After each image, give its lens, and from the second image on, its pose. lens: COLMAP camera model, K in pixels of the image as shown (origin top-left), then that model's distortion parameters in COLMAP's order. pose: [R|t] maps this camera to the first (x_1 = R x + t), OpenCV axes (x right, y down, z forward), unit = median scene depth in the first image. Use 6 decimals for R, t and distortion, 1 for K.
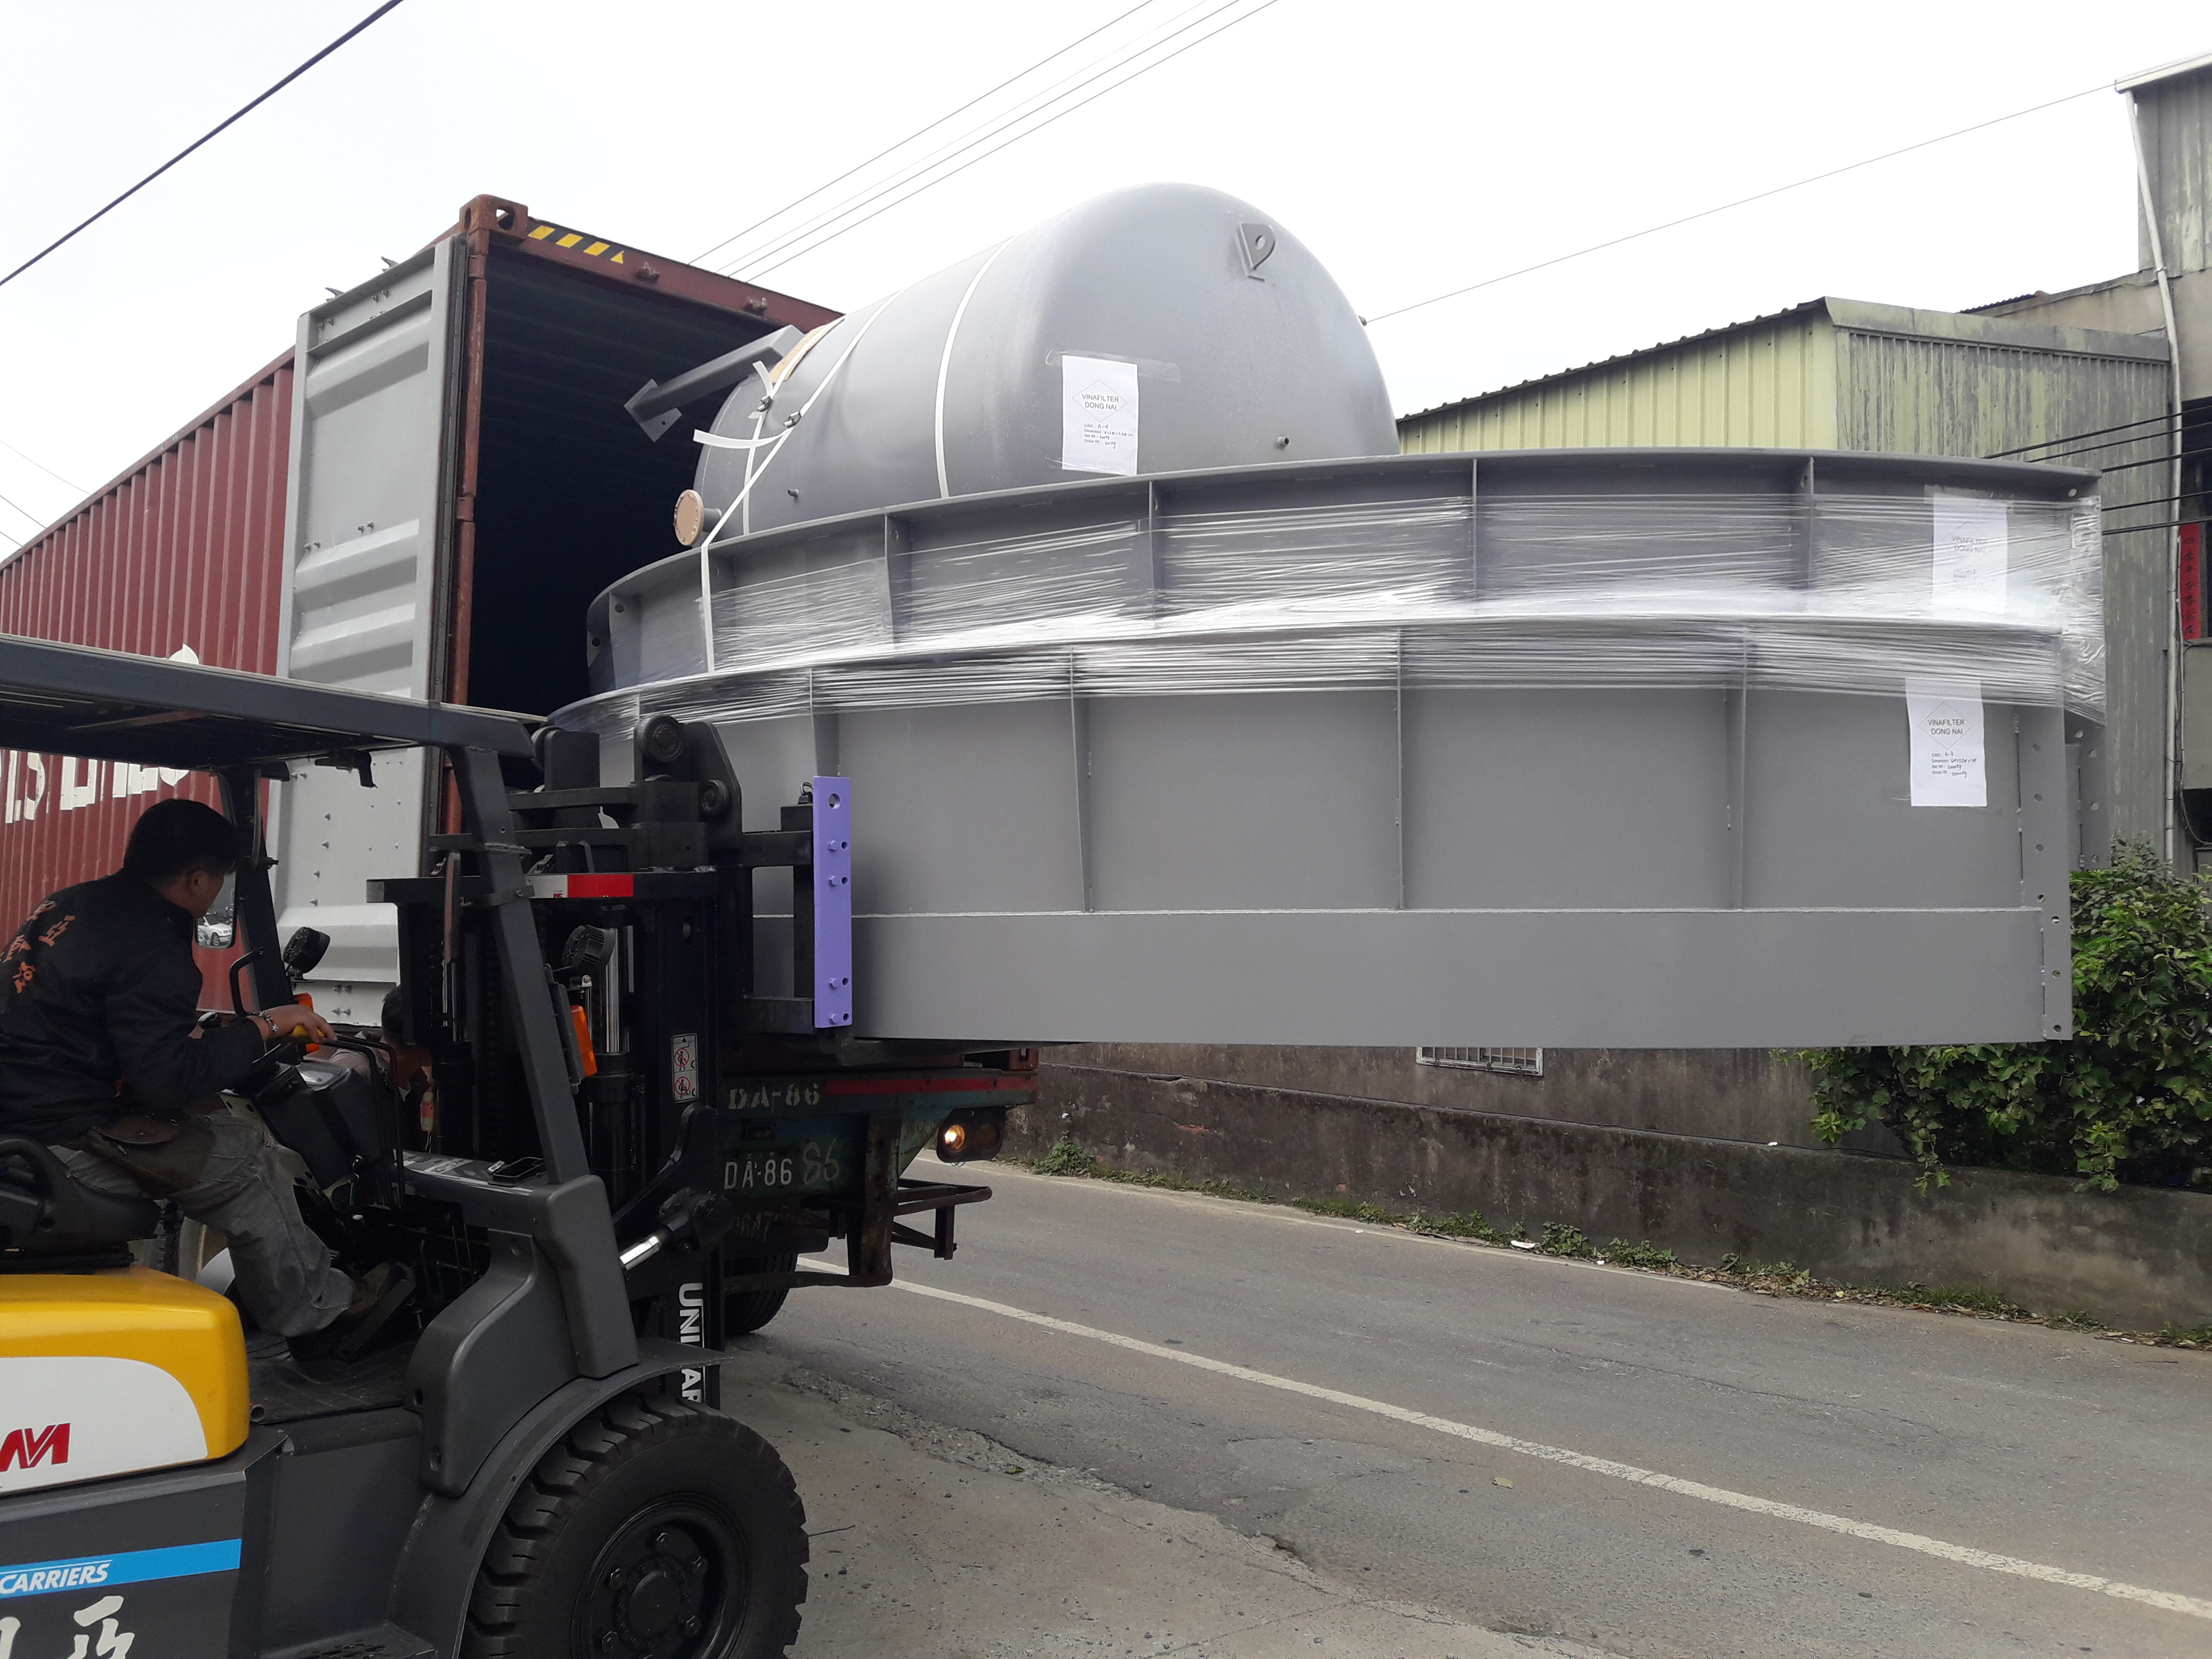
lens RADIAL K [[1842.1, 0, 1120.7], [0, 1842.1, 830.5], [0, 0, 1]] dist [0.065398, -0.109634]
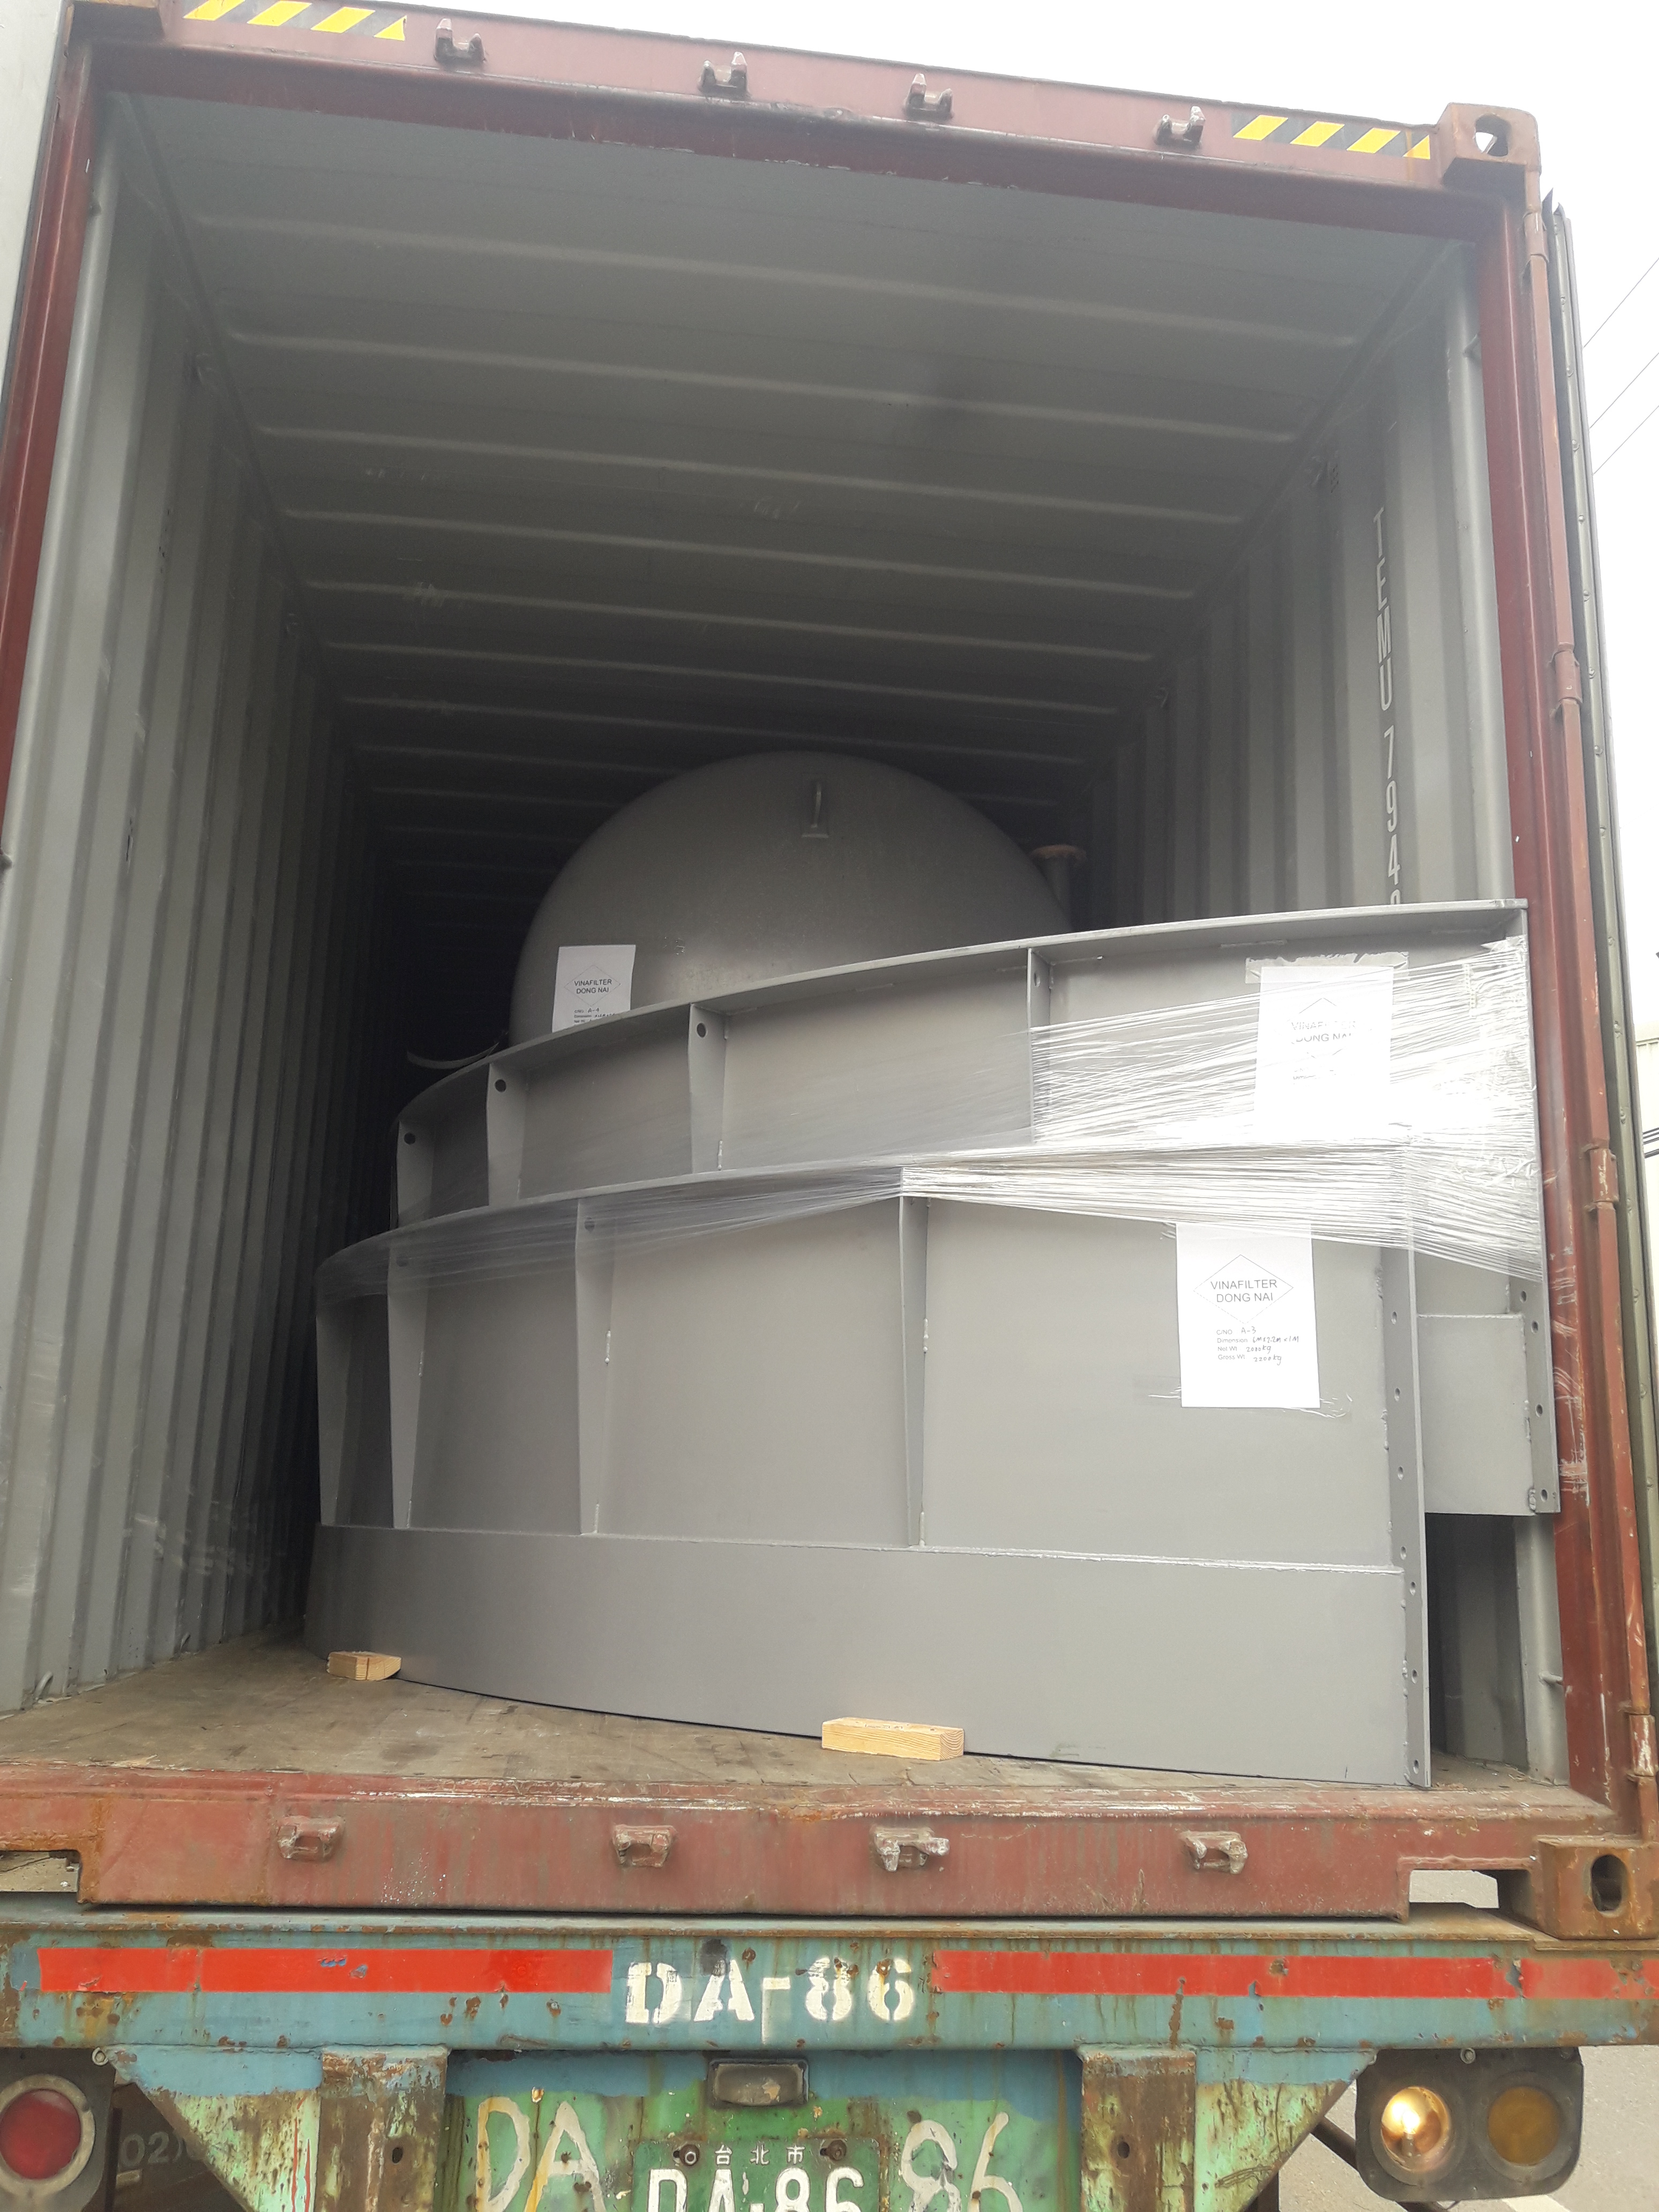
lens RADIAL K [[1842.1, 0, 828.4], [0, 1842.1, 1112.5], [0, 0, 1]] dist [0.065398, -0.109634]
pose [[0.816501, -0.129179, -0.562707, 0.044739], [0.036903, 0.984331, -0.172424, 0.039225], [0.576164, 0.120019, 0.808474, 0.688997]]
